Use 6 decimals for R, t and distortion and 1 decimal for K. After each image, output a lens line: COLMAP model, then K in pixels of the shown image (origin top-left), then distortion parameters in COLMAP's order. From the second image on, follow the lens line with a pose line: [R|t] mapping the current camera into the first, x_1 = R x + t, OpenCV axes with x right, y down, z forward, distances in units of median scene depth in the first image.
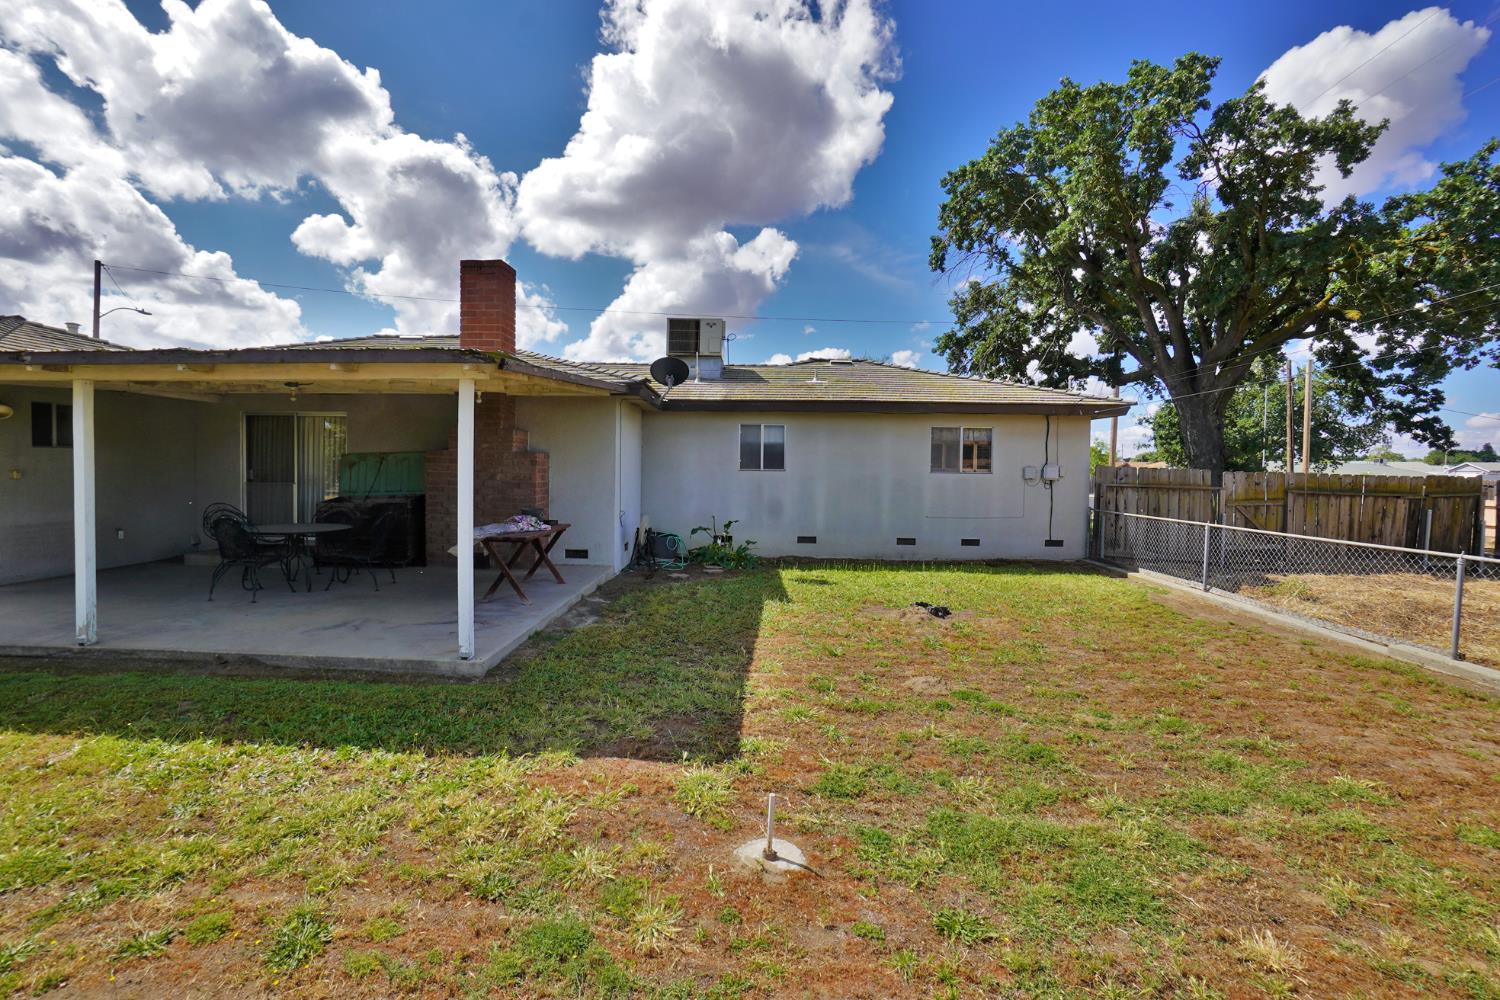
lens RADIAL K [[665.2, 0, 730.8], [0, 665.2, 488.8], [0, 0, 1]] dist [-0.067574, 0.024893]
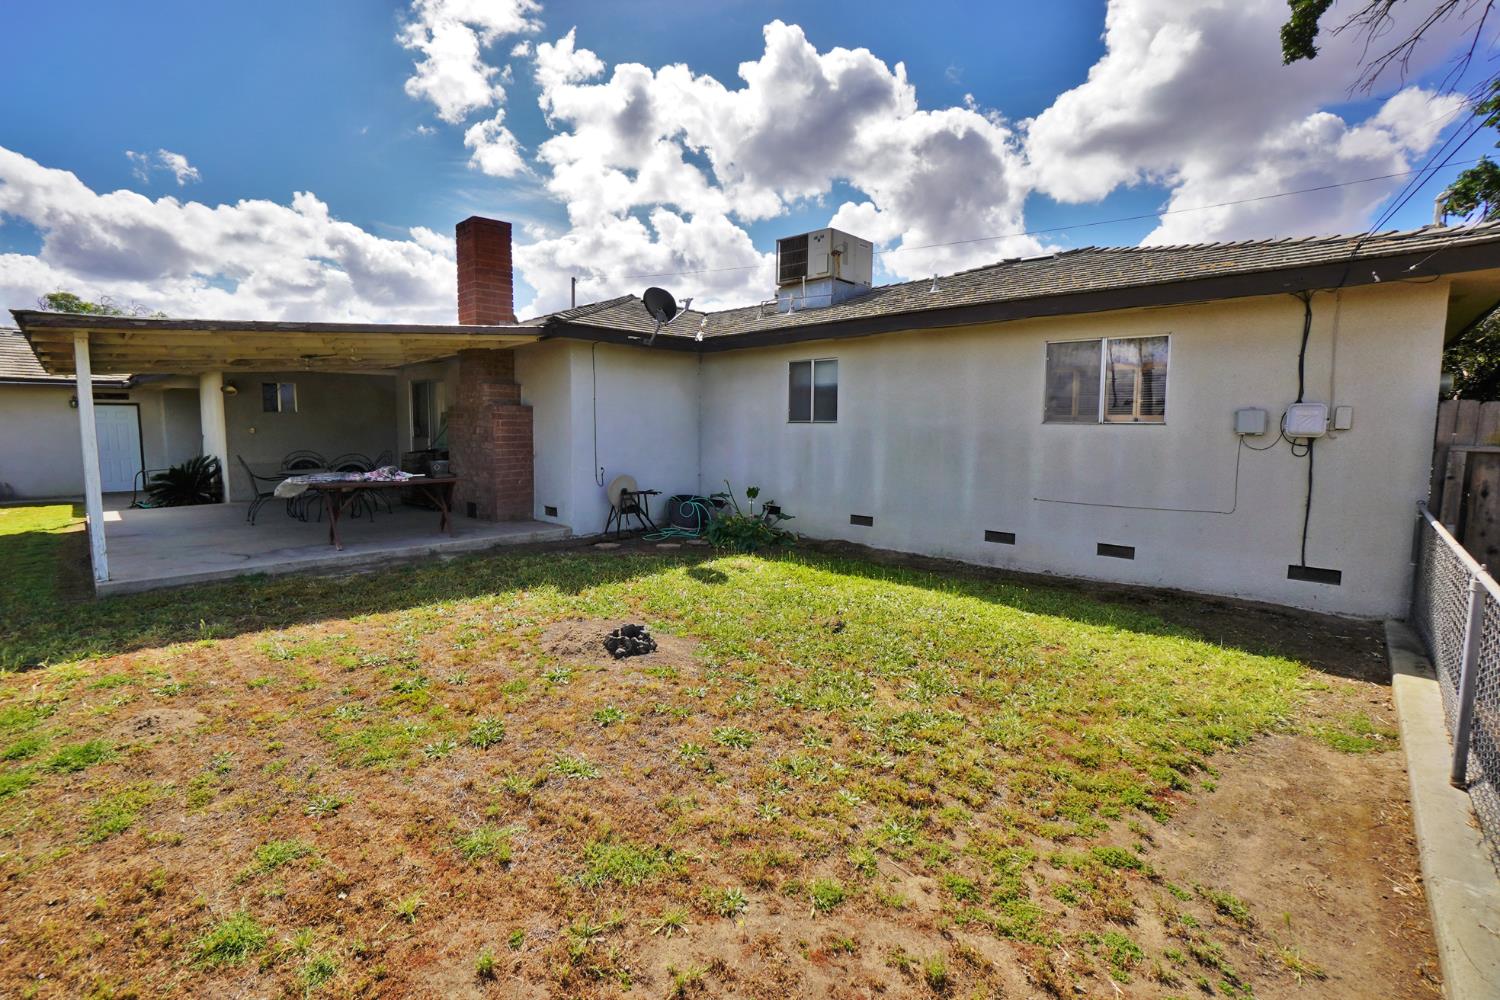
lens RADIAL K [[636.3, 0, 750.0], [0, 636.3, 500.0], [0, 0, 1]] dist [-0.063472, 0.021182]
pose [[0.738669, 0.066737, -0.670757, 0.090808], [-0.009509, 0.996019, 0.088628, -0.000729], [0.674002, -0.059088, 0.736363, 0.077702]]
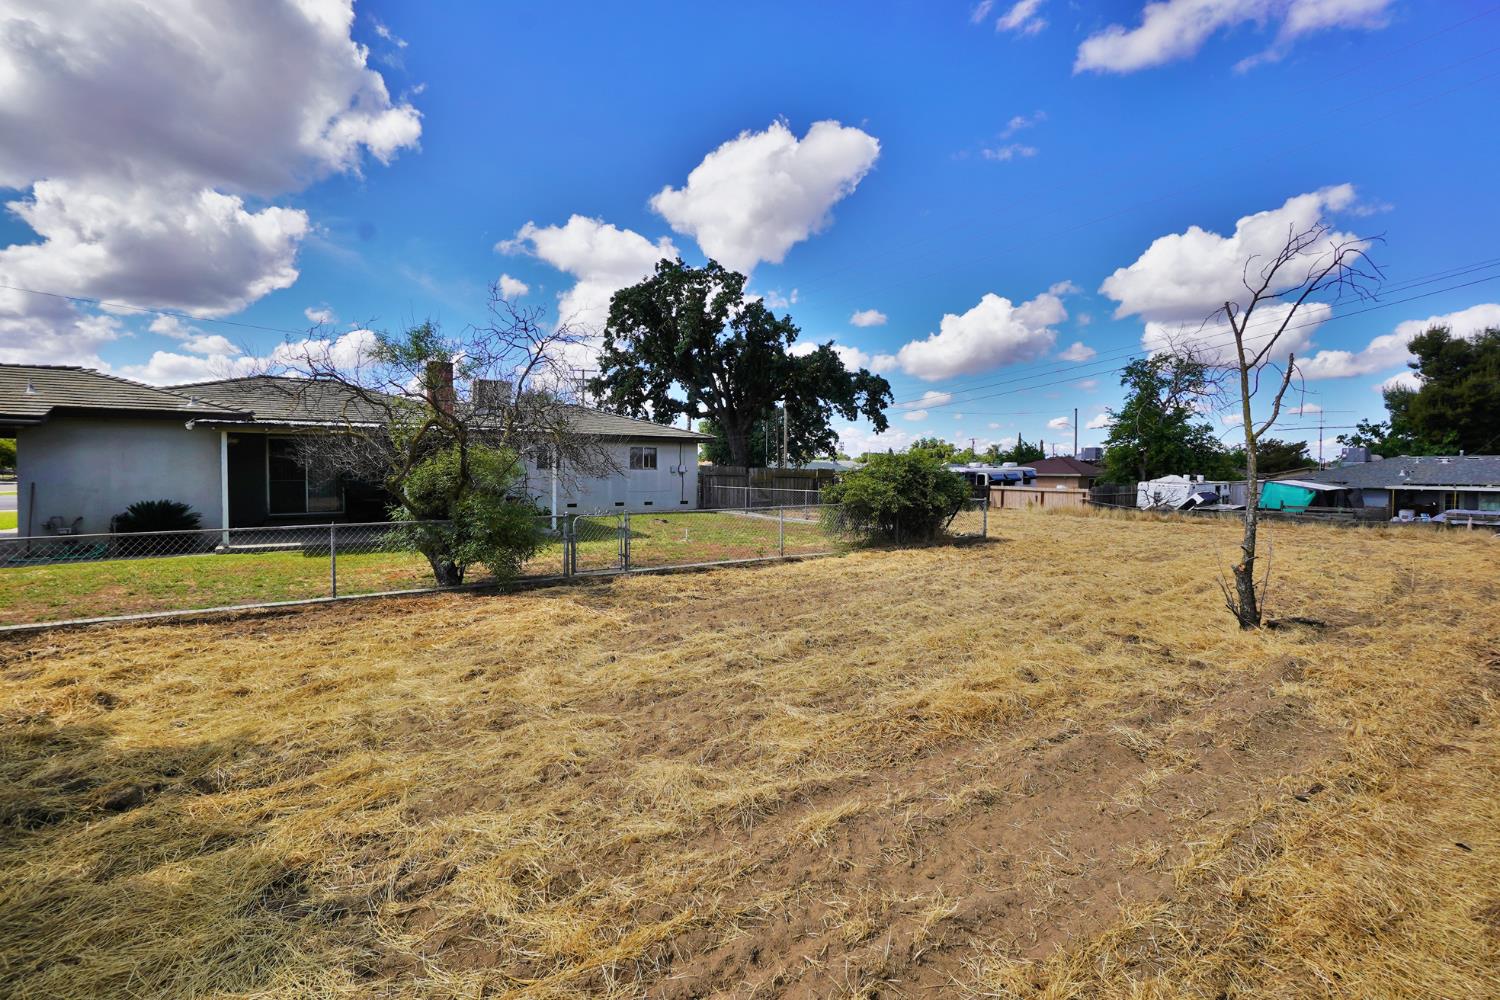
lens RADIAL K [[665.2, 0, 730.8], [0, 665.2, 488.8], [0, 0, 1]] dist [-0.067574, 0.024893]
pose [[0.804391, -0.021732, 0.593702, -0.122946], [0.020301, 0.999753, 0.009090, 0.004231], [-0.593753, 0.004741, 0.804634, -0.152474]]
